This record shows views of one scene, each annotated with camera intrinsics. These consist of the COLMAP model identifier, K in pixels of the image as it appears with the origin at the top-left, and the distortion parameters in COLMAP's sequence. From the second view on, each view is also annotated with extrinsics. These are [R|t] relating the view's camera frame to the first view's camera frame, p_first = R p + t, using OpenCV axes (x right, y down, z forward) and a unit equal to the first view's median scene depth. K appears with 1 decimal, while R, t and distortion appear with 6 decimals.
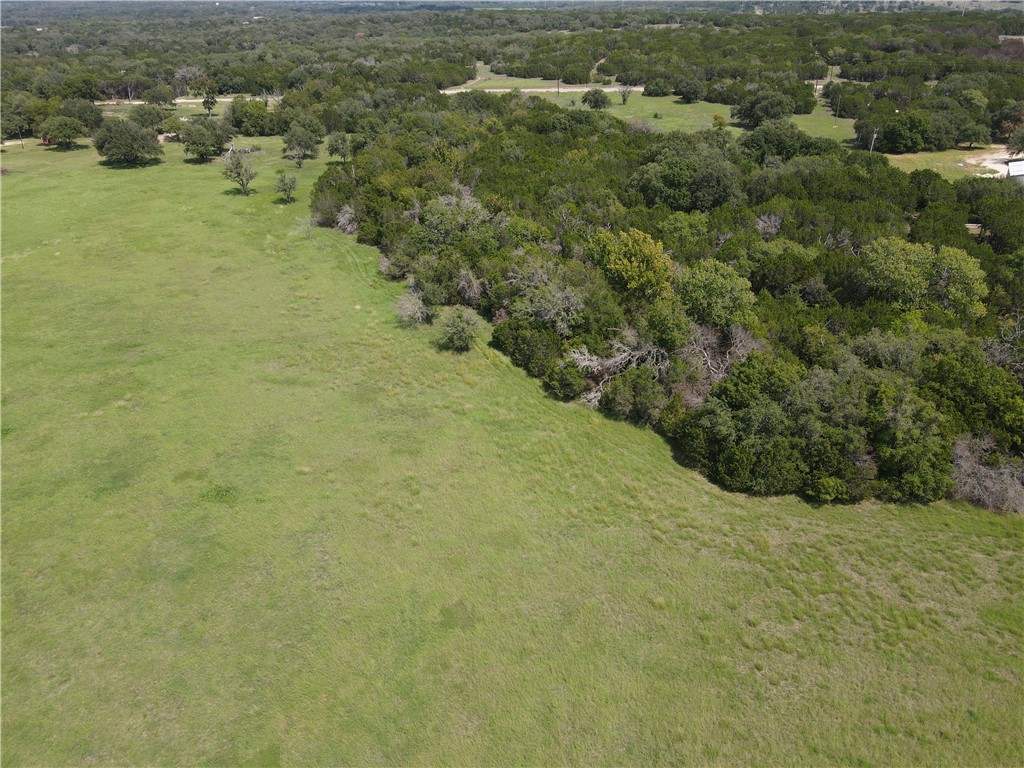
lens RADIAL K [[728.2, 0, 512.9], [0, 728.2, 382.3], [0, 0, 1]] dist [-0.005510, 0.019269]
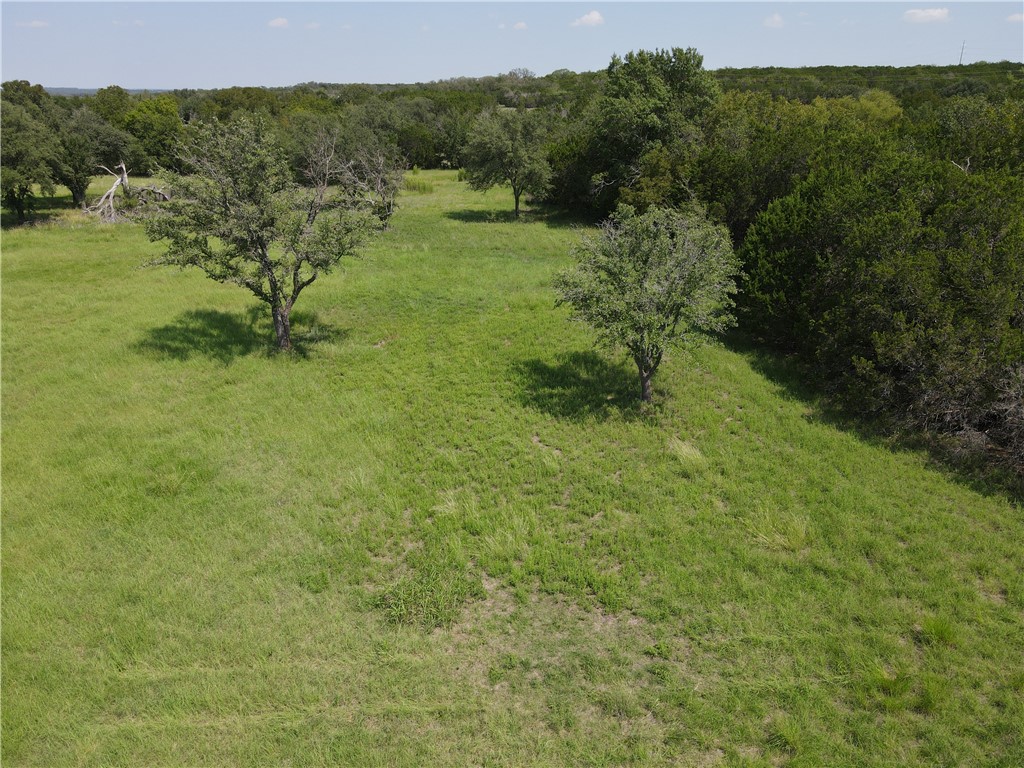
lens RADIAL K [[728.2, 0, 510.8], [0, 728.2, 382.9], [0, 0, 1]] dist [-0.005510, 0.019269]
pose [[0.980005, -0.061784, 0.189139, -0.343094], [0.083549, 0.990486, -0.109350, -0.223086], [-0.180583, 0.122965, 0.975843, 0.808211]]
